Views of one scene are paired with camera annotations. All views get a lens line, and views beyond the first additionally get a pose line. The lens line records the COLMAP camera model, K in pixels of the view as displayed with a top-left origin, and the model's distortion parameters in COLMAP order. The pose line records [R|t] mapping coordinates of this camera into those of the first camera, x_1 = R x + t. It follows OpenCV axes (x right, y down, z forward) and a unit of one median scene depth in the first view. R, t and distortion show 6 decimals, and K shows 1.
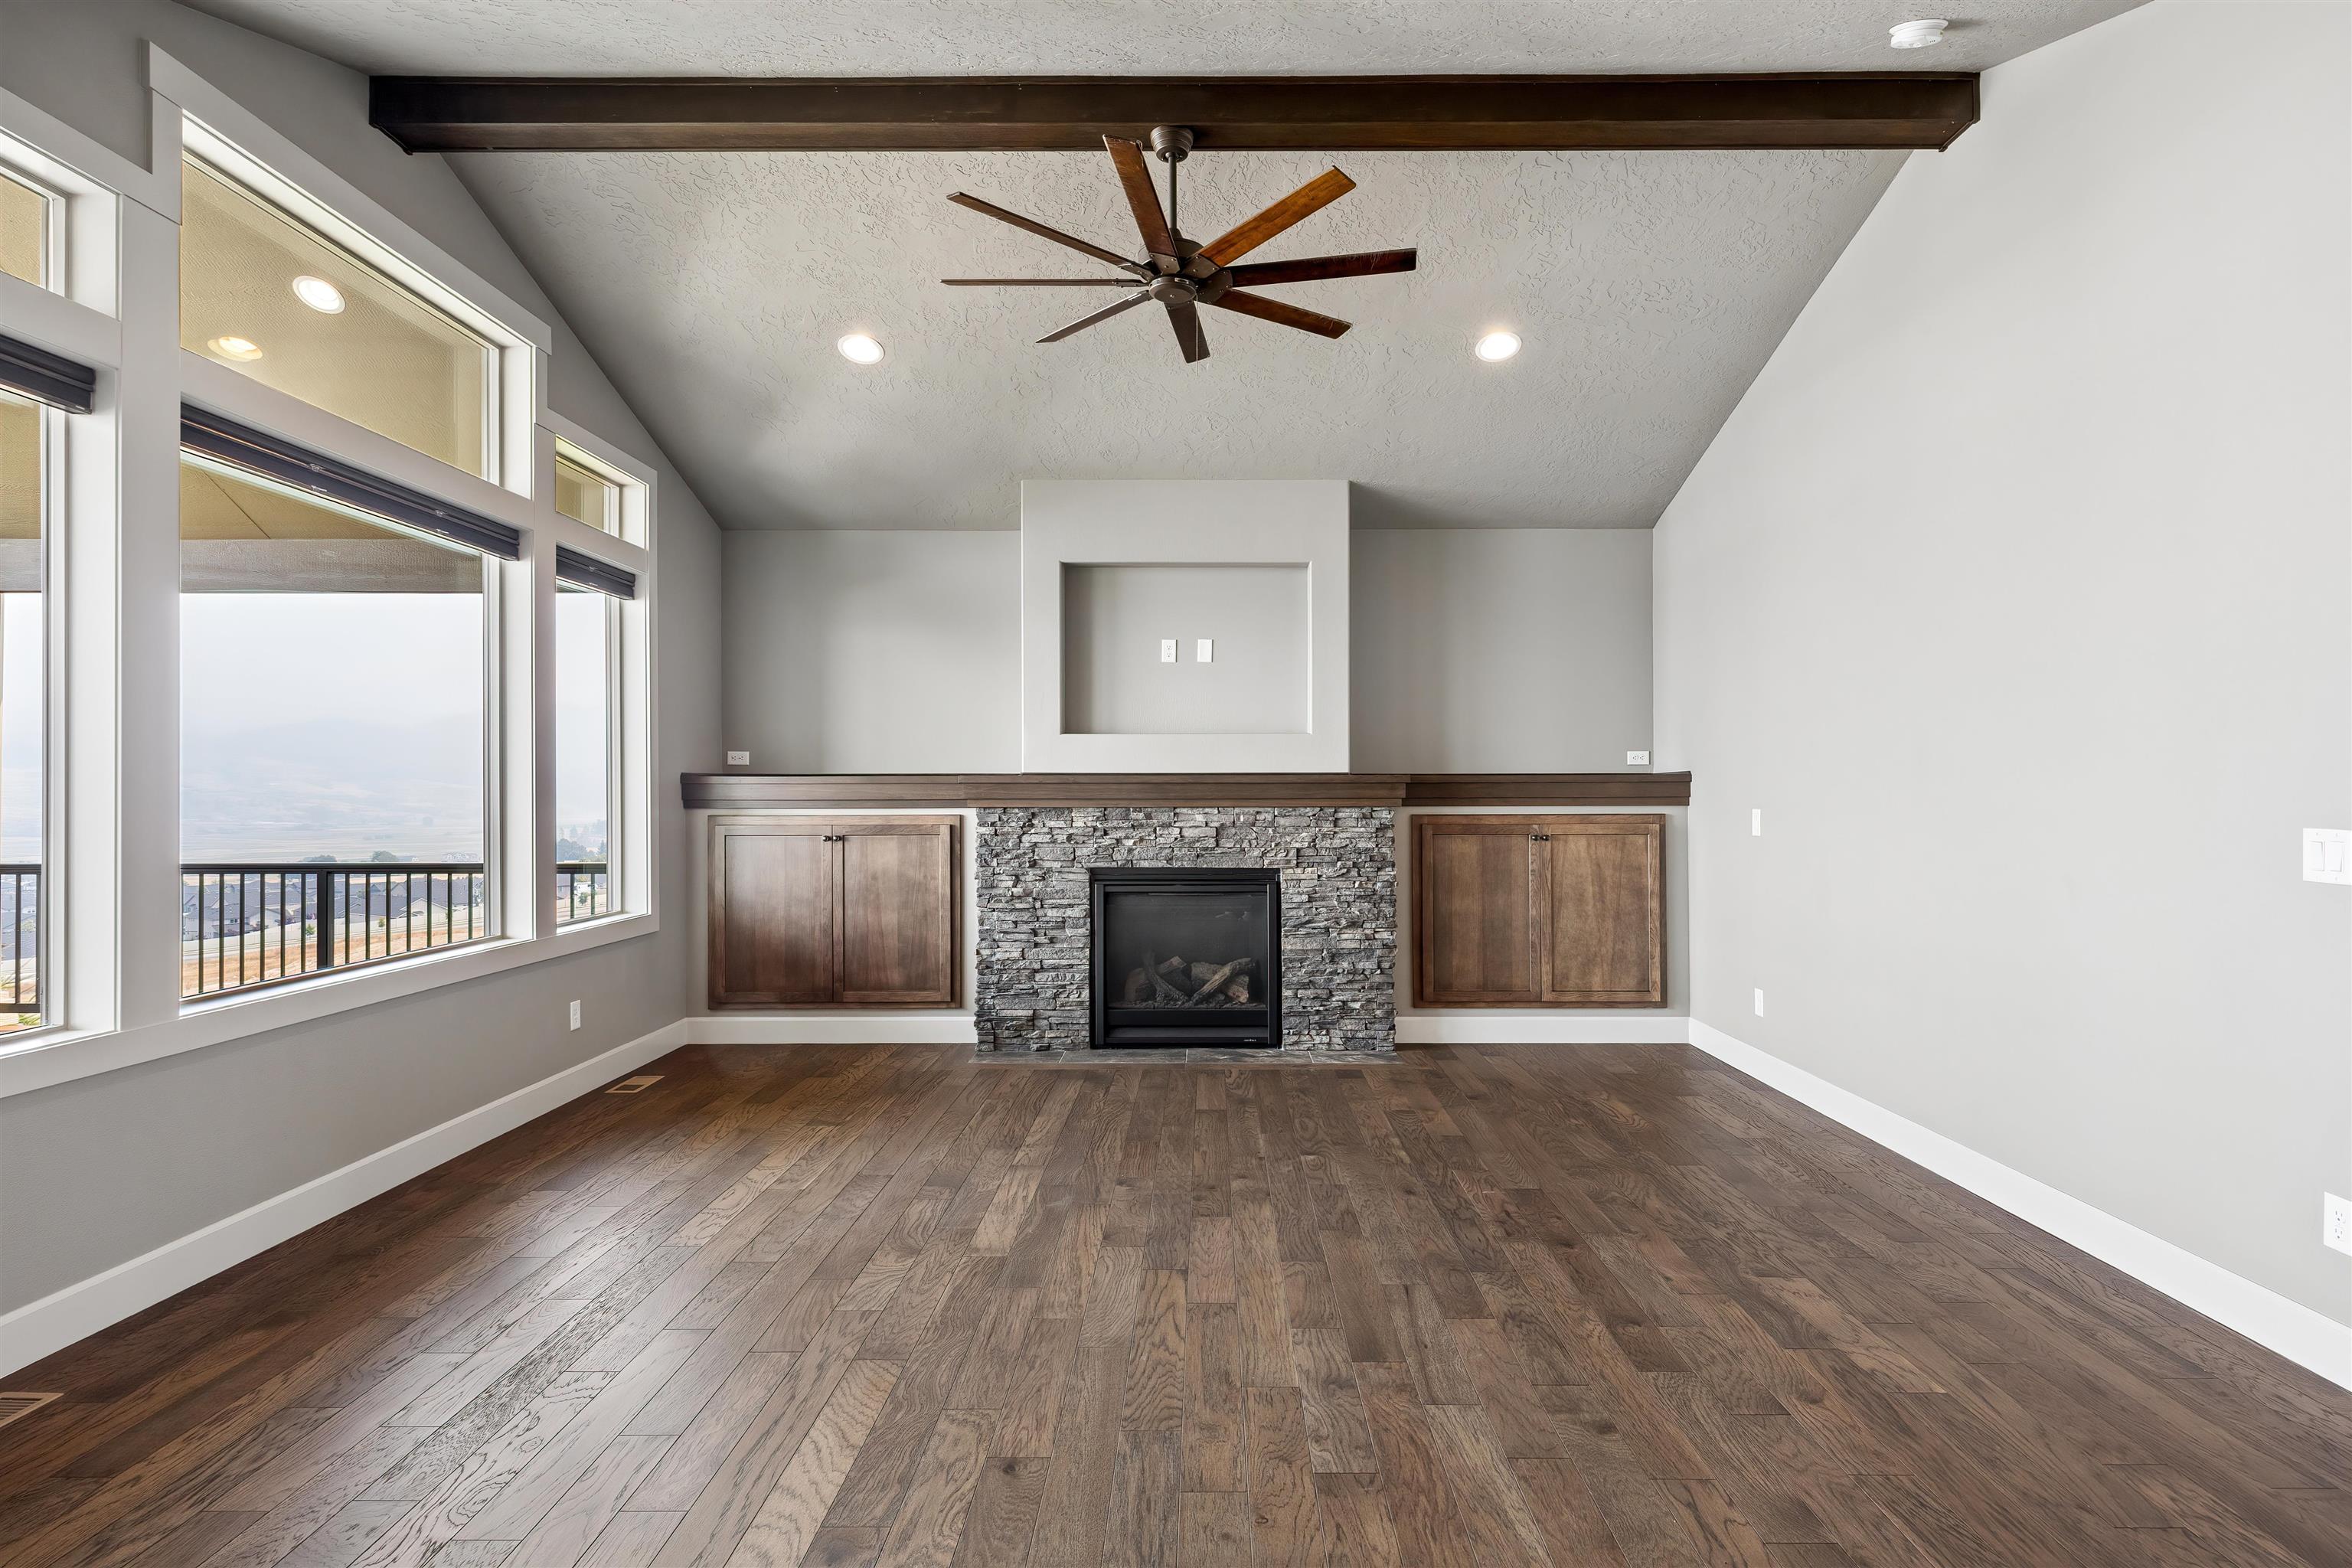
lens RADIAL K [[1163.1, 0, 1201.2], [0, 1163.1, 788.8], [0, 0, 1]] dist [0.003360, -0.000259]
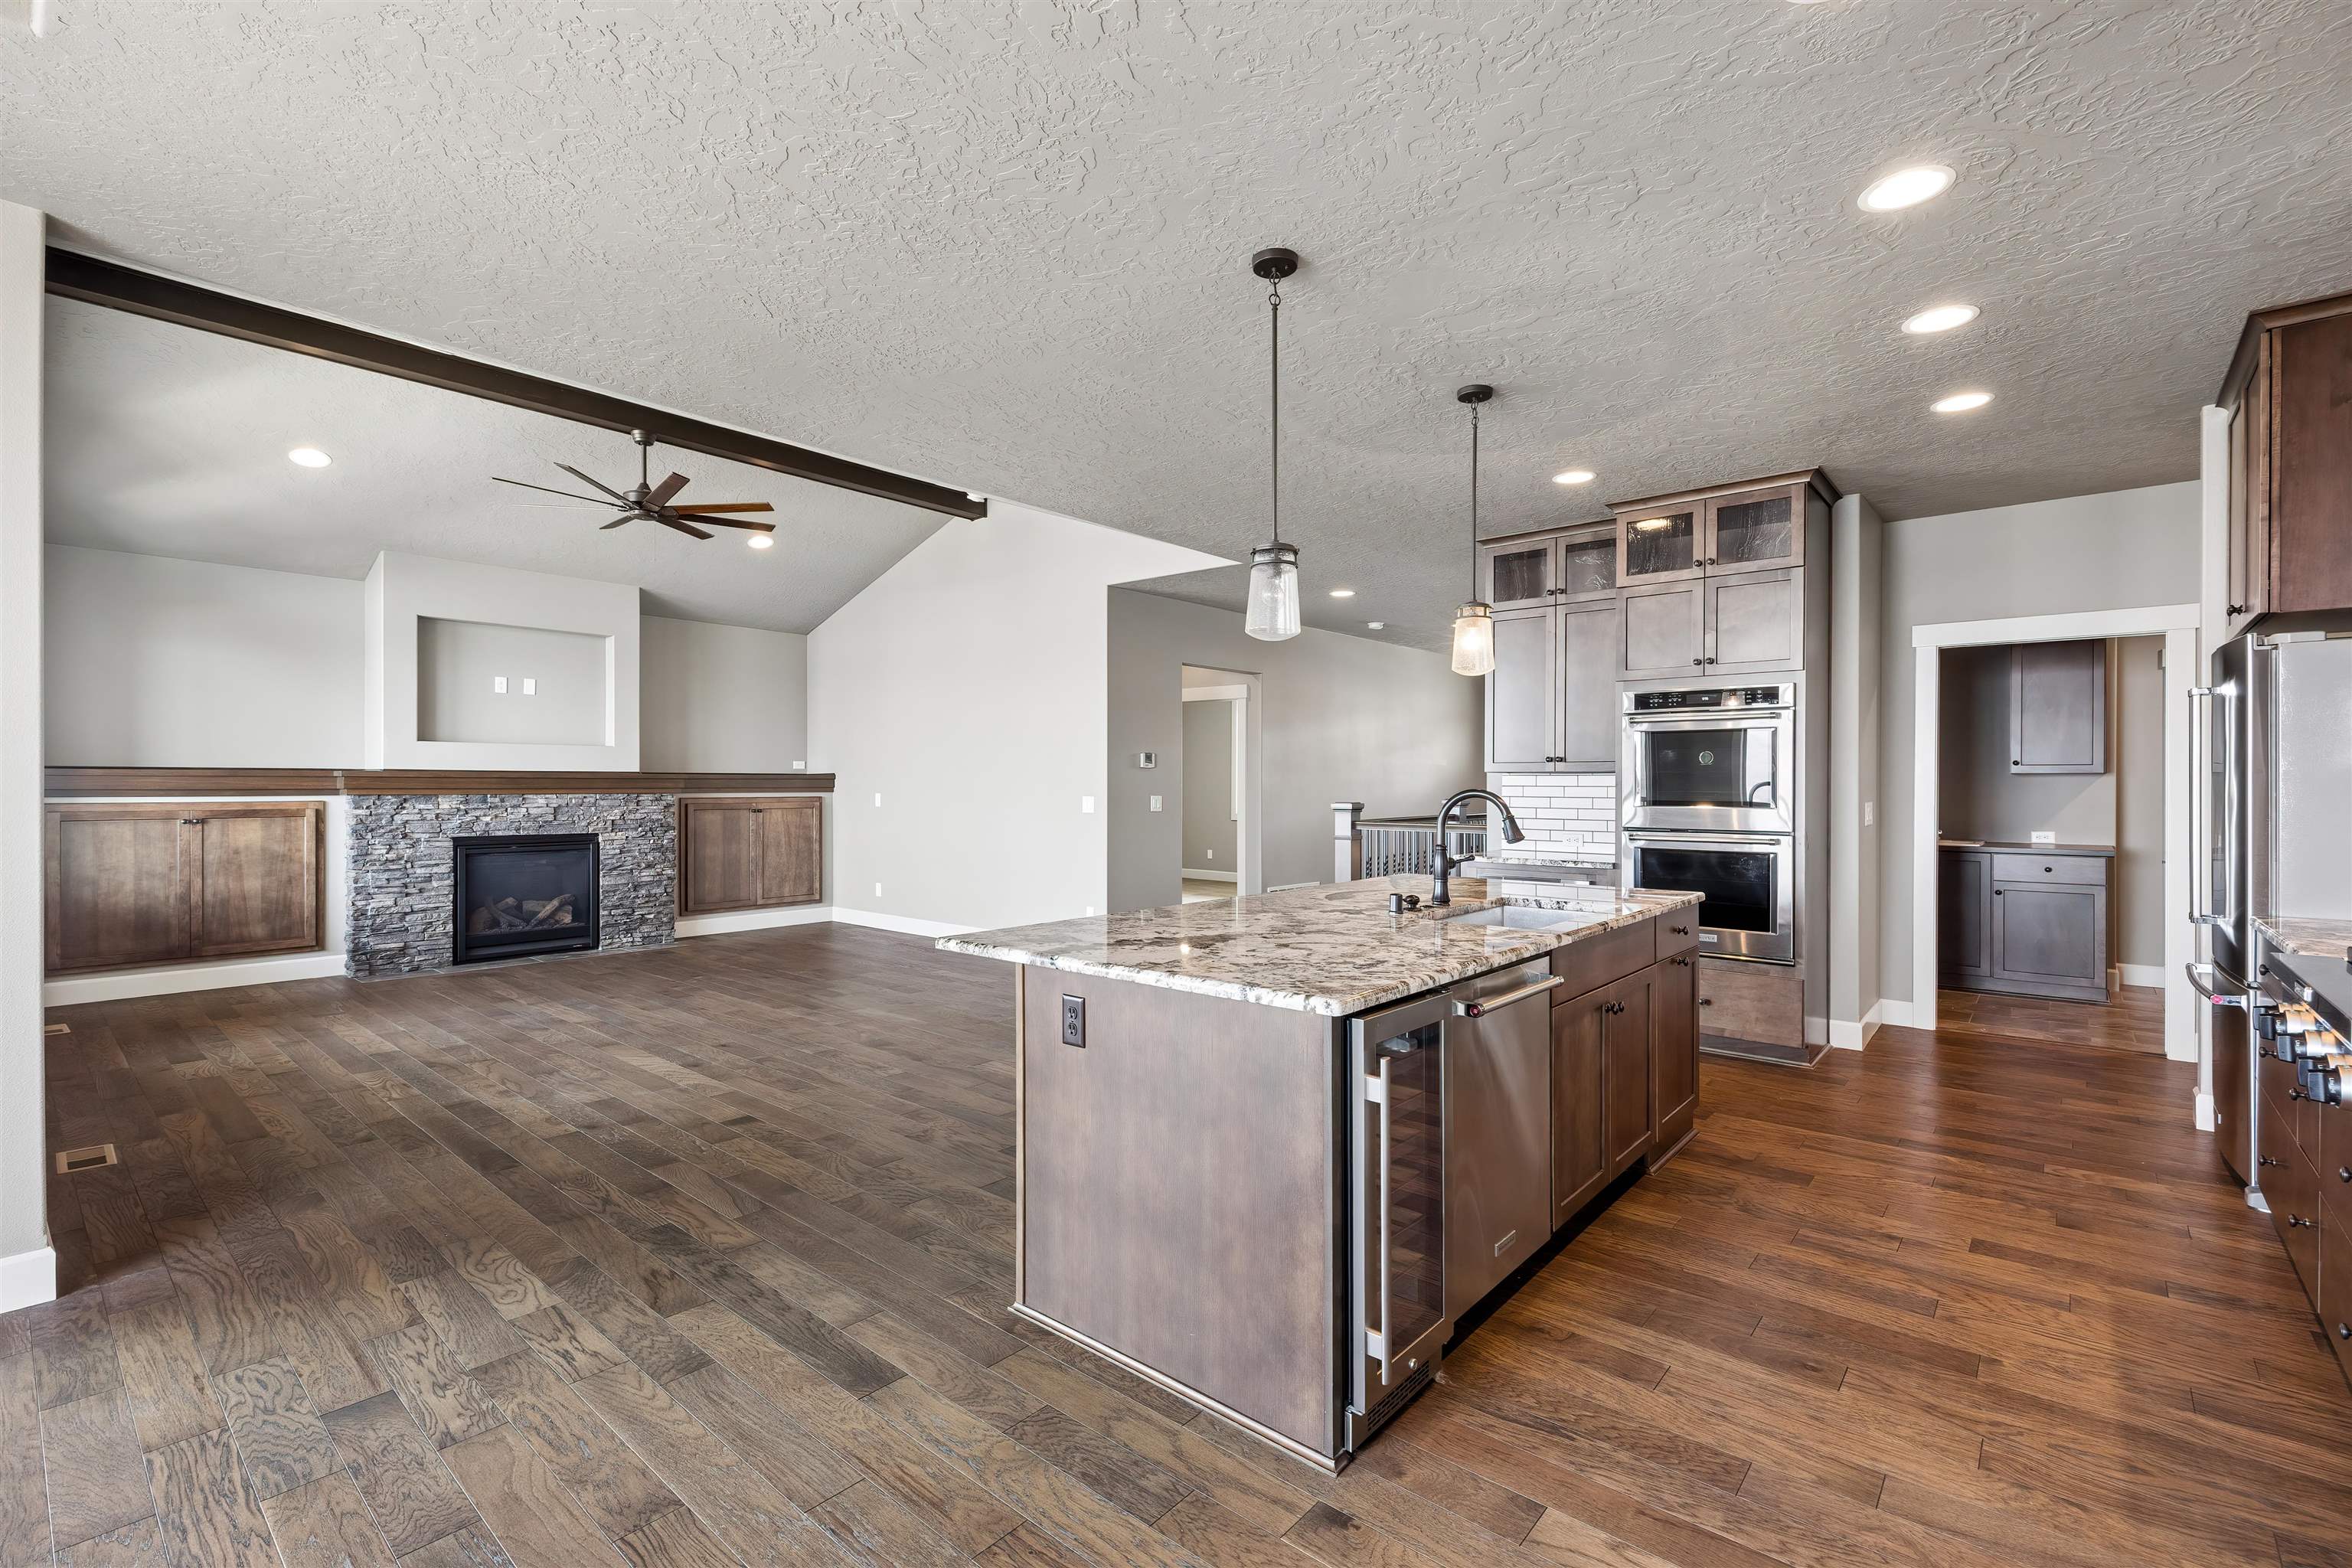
lens RADIAL K [[1015.3, 0, 1179.6], [0, 1015.3, 779.9], [0, 0, 1]] dist [0.000196, -0.000120]
pose [[0.644391, 0.006365, 0.764670, -0.464671], [-0.005680, 0.999978, -0.003537, -0.002368], [-0.764675, -0.002064, 0.644413, -0.462439]]
